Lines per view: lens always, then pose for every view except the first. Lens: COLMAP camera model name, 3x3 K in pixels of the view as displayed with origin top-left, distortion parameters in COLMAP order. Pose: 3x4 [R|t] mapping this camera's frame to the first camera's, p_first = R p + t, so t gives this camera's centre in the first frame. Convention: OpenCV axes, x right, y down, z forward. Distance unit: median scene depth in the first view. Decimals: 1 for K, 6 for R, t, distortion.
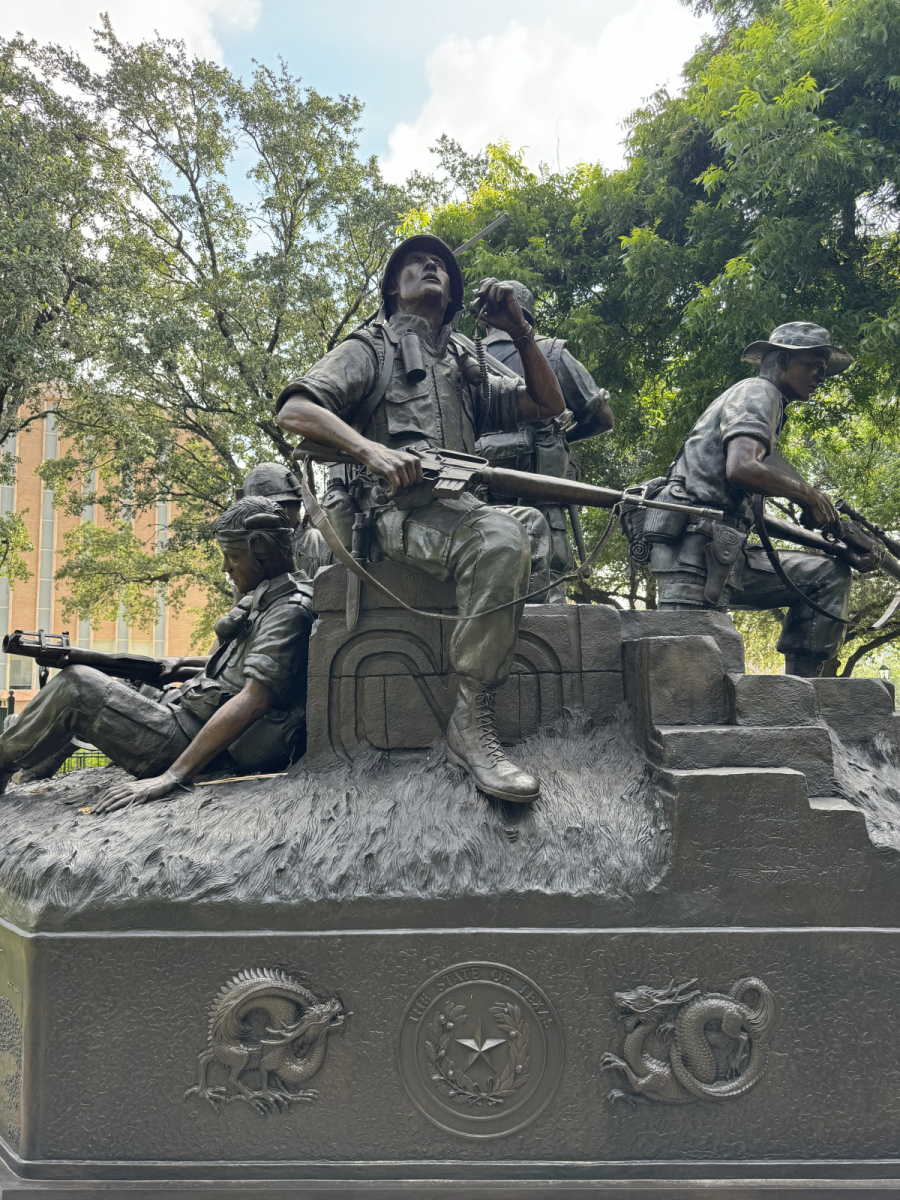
lens RADIAL K [[933.9, 0, 443.4], [0, 933.9, 598.0], [0, 0, 1]] dist [0.095346, 0.000384]
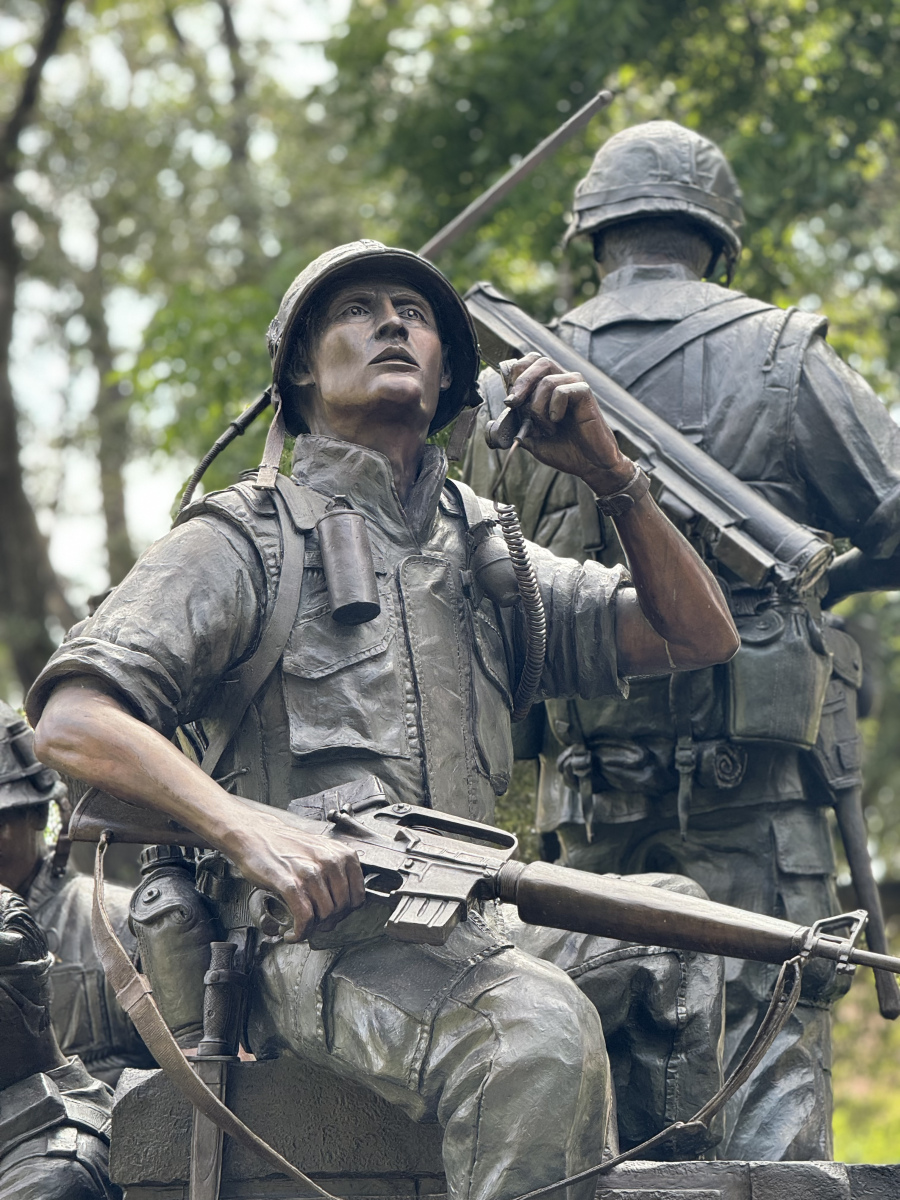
lens RADIAL K [[4212.9, 0, 455.7], [0, 4212.9, 599.3], [0, 0, 1]] dist [0.277520, 0.000000]
pose [[0.999464, -0.010404, -0.031037, 0.078883], [0.008292, 0.997689, -0.067440, -0.122391], [0.031666, 0.067147, 0.997240, -0.934387]]
